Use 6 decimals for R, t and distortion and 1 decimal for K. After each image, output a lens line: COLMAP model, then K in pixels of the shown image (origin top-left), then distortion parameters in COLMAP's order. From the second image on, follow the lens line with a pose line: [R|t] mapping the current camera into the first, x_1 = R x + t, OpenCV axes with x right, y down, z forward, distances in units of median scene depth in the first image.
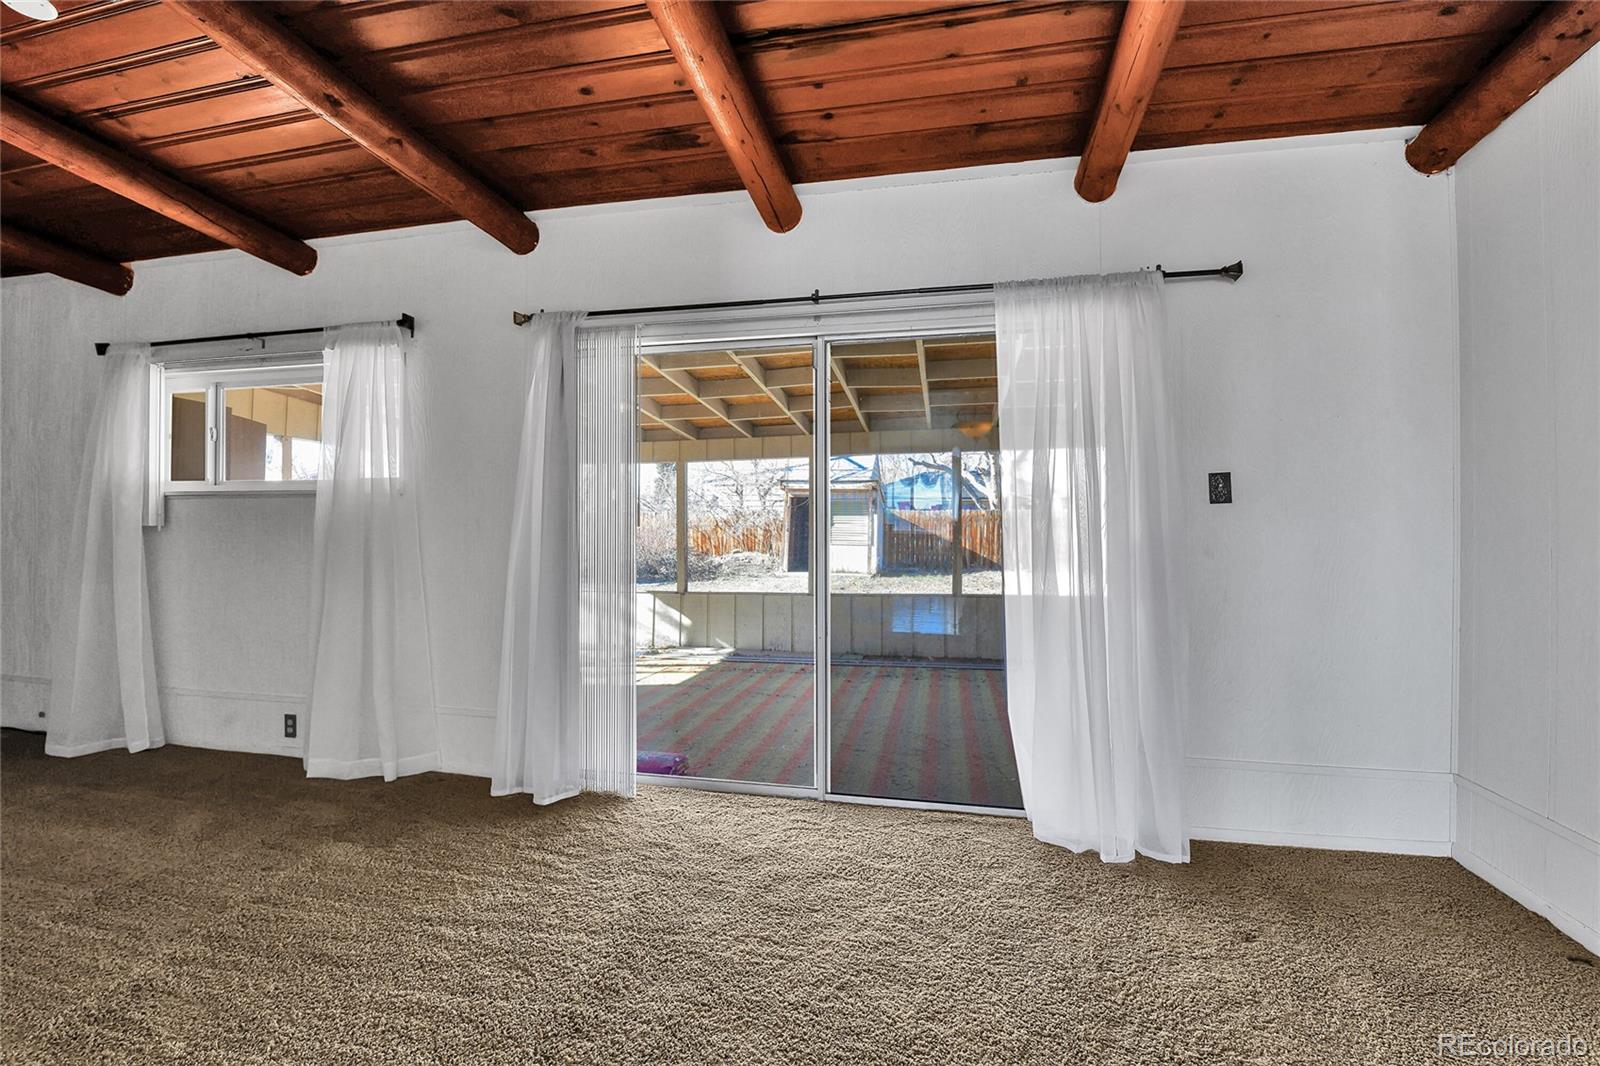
lens RADIAL K [[693.5, 0, 802.9], [0, 693.5, 523.2], [0, 0, 1]] dist [-0.008404, -0.004964]
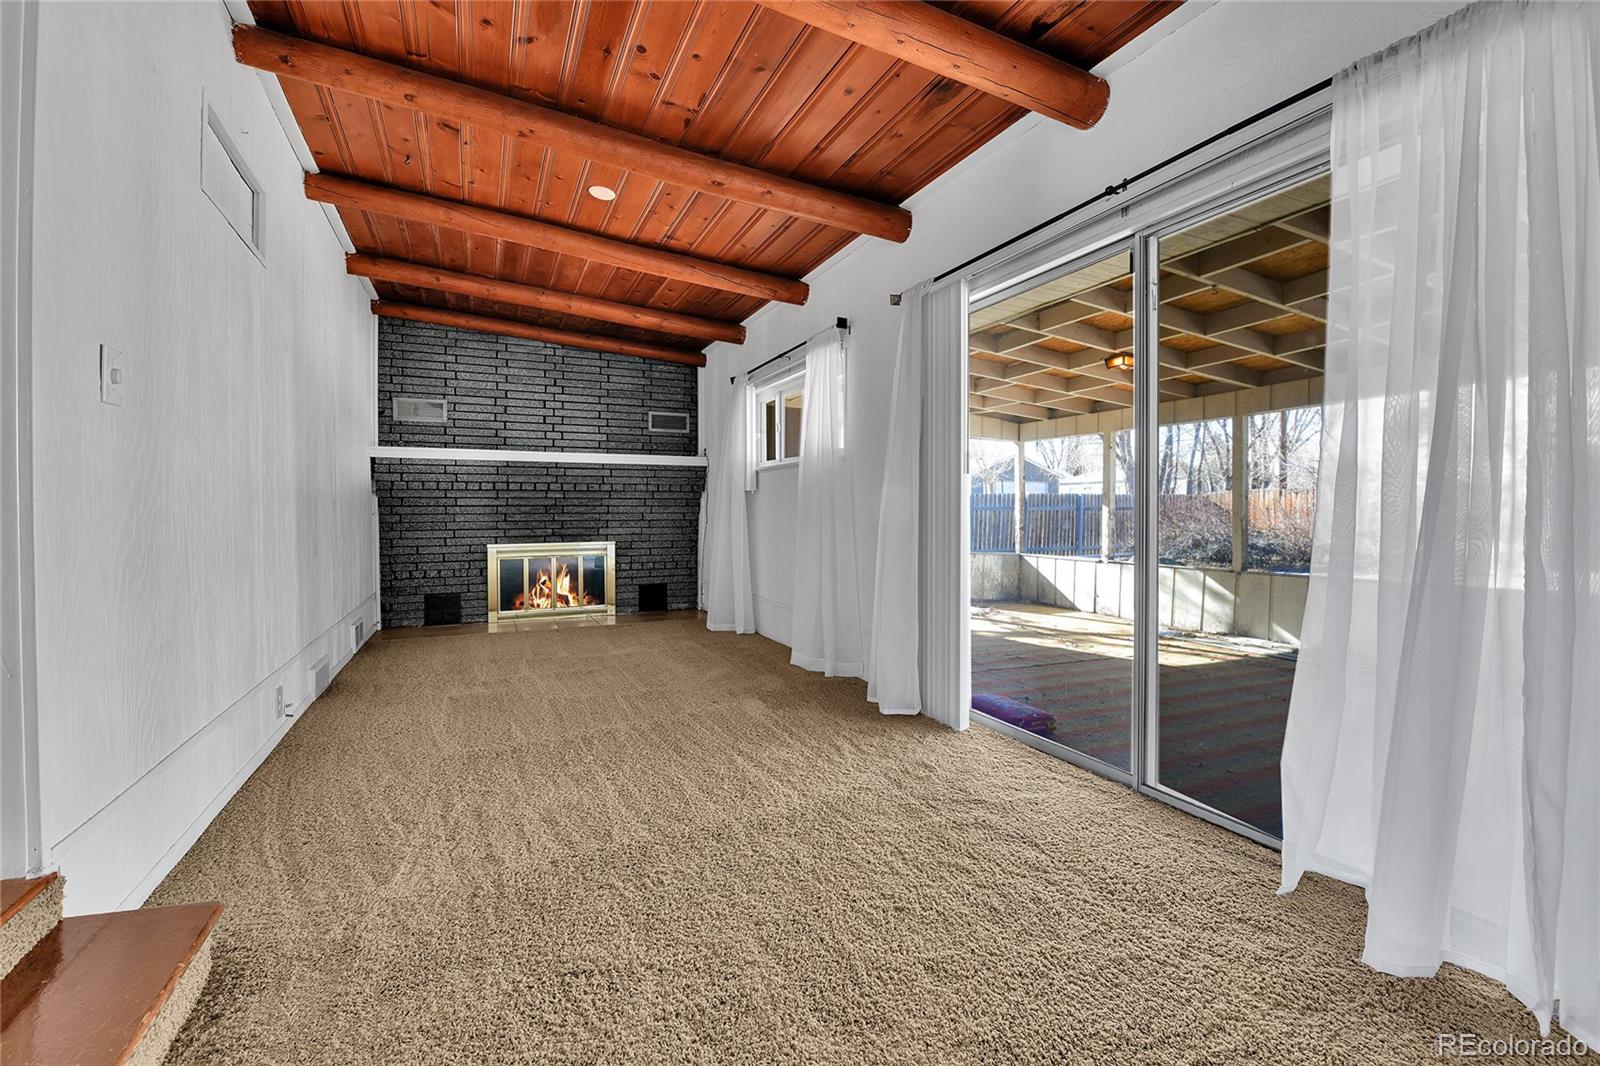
lens RADIAL K [[692.4, 0, 795.9], [0, 692.4, 523.8], [0, 0, 1]] dist [-0.007067, -0.005457]
pose [[0.603144, 0.013557, -0.797517, 0.399992], [0.004761, 0.999777, 0.020596, 0.052593], [0.797618, -0.016220, 0.602945, 0.155962]]
